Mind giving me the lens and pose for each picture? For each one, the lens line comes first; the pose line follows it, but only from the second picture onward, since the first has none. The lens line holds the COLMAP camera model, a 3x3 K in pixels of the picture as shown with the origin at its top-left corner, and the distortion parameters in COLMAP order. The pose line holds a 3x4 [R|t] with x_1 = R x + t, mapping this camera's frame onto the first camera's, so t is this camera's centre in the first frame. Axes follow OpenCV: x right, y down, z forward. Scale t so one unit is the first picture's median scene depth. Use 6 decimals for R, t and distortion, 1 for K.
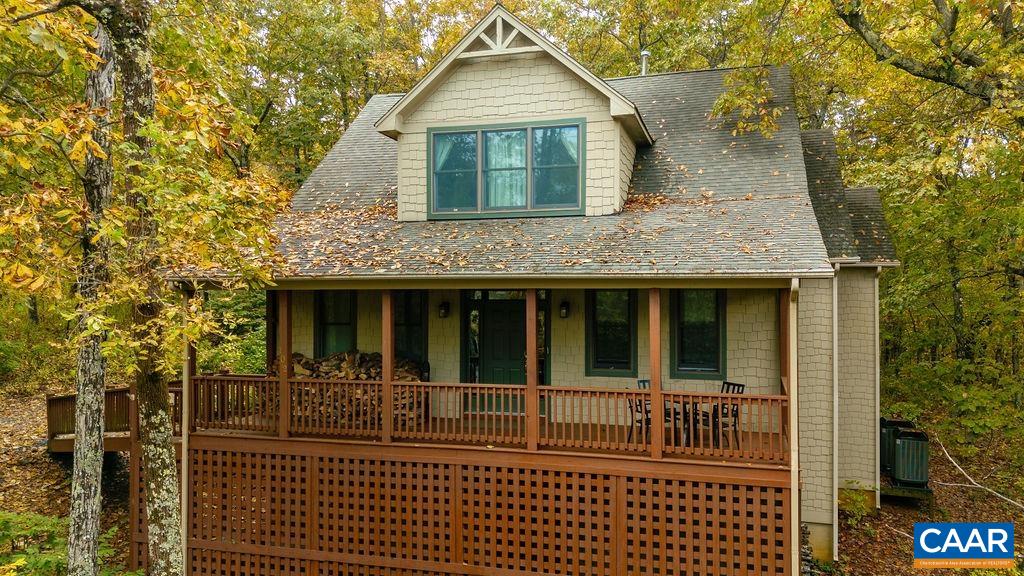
lens RADIAL K [[802.2, 0, 512.0], [0, 802.2, 288.0], [0, 0, 1]] dist [0.076152, -0.001692]
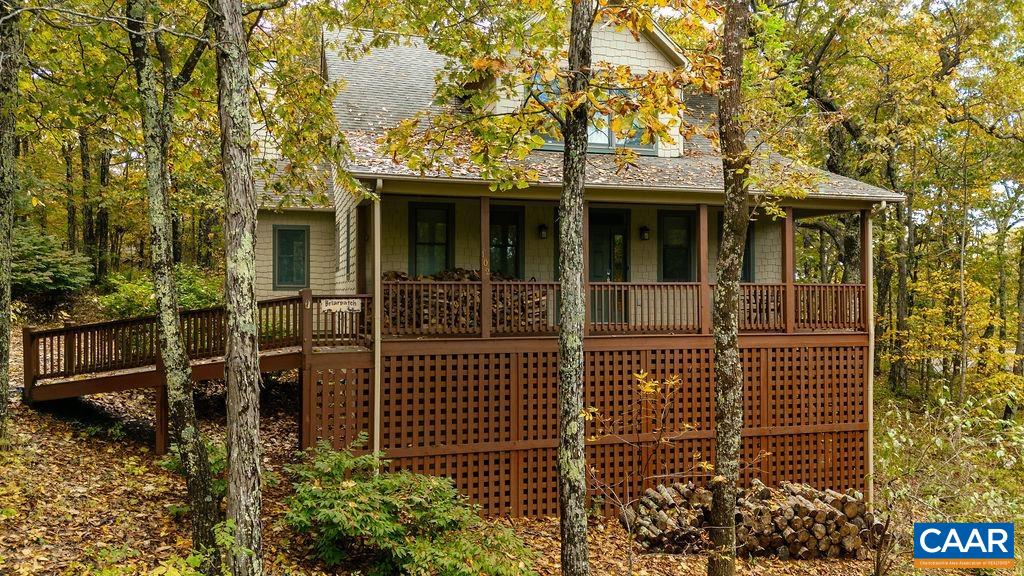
lens RADIAL K [[802.2, 0, 512.0], [0, 802.2, 288.0], [0, 0, 1]] dist [0.076152, -0.001692]
pose [[0.826485, 0.007553, 0.562908, -0.842954], [0.000145, 0.999907, -0.013629, 0.136429], [-0.562958, 0.011346, 0.826407, 0.131261]]
